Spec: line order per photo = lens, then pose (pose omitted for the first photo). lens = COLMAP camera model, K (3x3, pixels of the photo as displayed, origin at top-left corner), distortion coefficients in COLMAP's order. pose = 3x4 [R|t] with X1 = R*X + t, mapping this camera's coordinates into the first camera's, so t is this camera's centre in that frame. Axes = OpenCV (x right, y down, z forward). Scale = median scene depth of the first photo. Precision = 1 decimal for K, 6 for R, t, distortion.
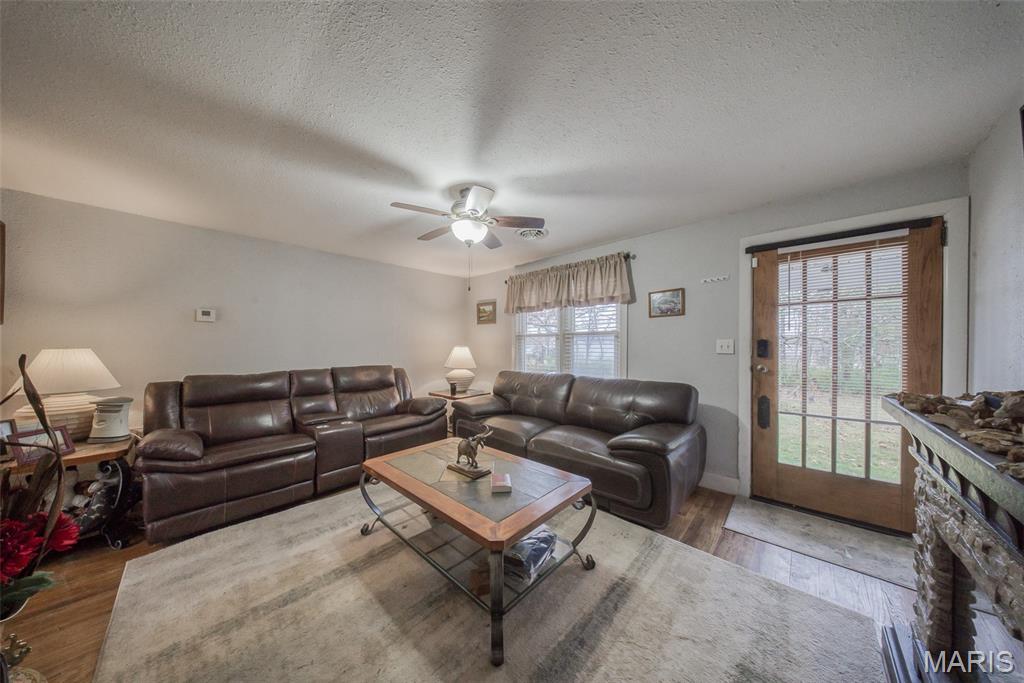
lens RADIAL K [[305.8, 0, 516.8], [0, 305.8, 343.2], [0, 0, 1]] dist [0.000110, -0.000011]
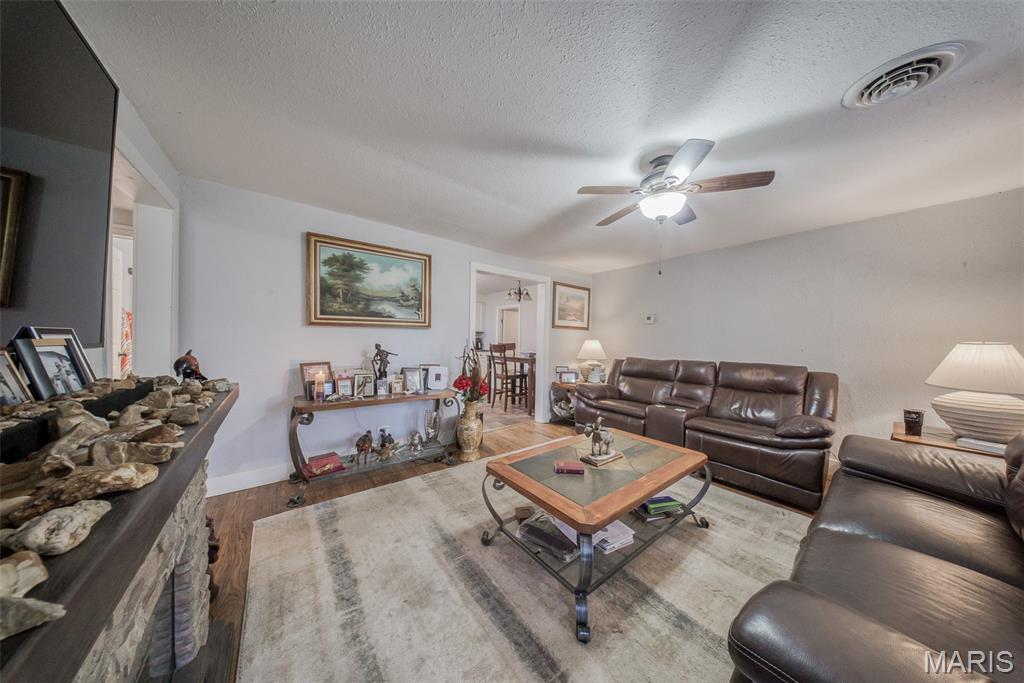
lens RADIAL K [[305.8, 0, 516.8], [0, 305.8, 343.2], [0, 0, 1]] dist [0.000110, -0.000011]
pose [[-0.149615, 0.016195, -0.988612, 0.575164], [0.002799, 0.999869, 0.015956, 0.000587], [0.988740, -0.000380, -0.149641, 0.557972]]
